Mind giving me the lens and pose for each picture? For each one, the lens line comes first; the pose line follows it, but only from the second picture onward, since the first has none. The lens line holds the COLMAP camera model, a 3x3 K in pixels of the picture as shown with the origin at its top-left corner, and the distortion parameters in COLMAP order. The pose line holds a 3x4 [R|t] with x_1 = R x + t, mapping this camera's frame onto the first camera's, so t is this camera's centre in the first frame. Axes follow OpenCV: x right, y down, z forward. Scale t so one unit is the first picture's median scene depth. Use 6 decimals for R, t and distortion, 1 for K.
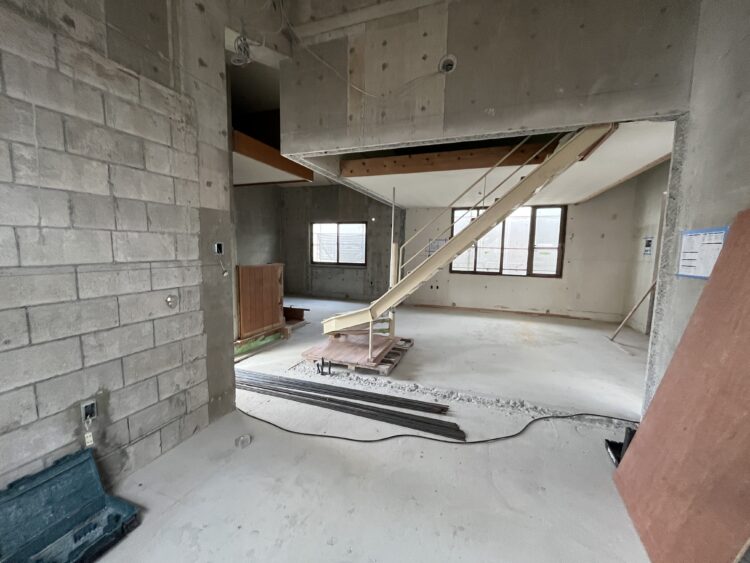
lens RADIAL K [[300.9, 0, 375.0], [0, 300.9, 281.5], [0, 0, 1]] dist [-0.000475, 0.000062]
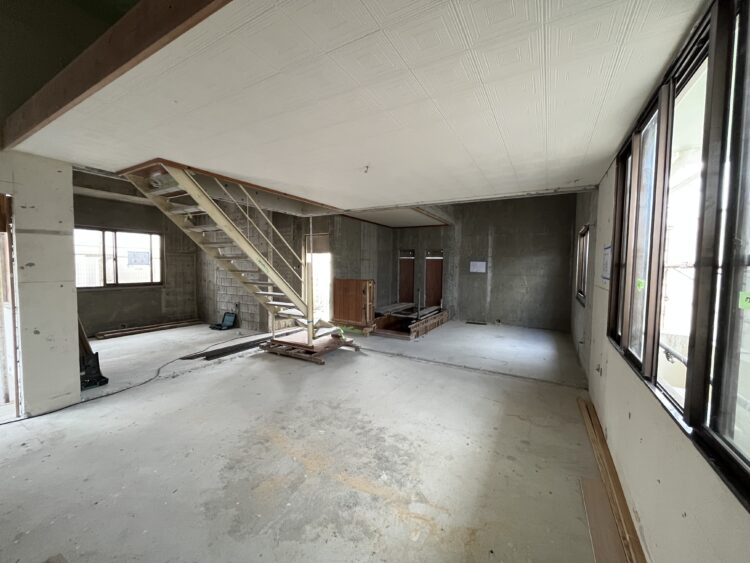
lens RADIAL K [[300.9, 0, 375.0], [0, 300.9, 281.5], [0, 0, 1]] dist [-0.000475, 0.000062]
pose [[-0.160739, 0.034593, -0.986391, 1.439676], [-0.123433, 0.990835, 0.054863, -0.184322], [0.979248, 0.130571, -0.154996, 1.760412]]
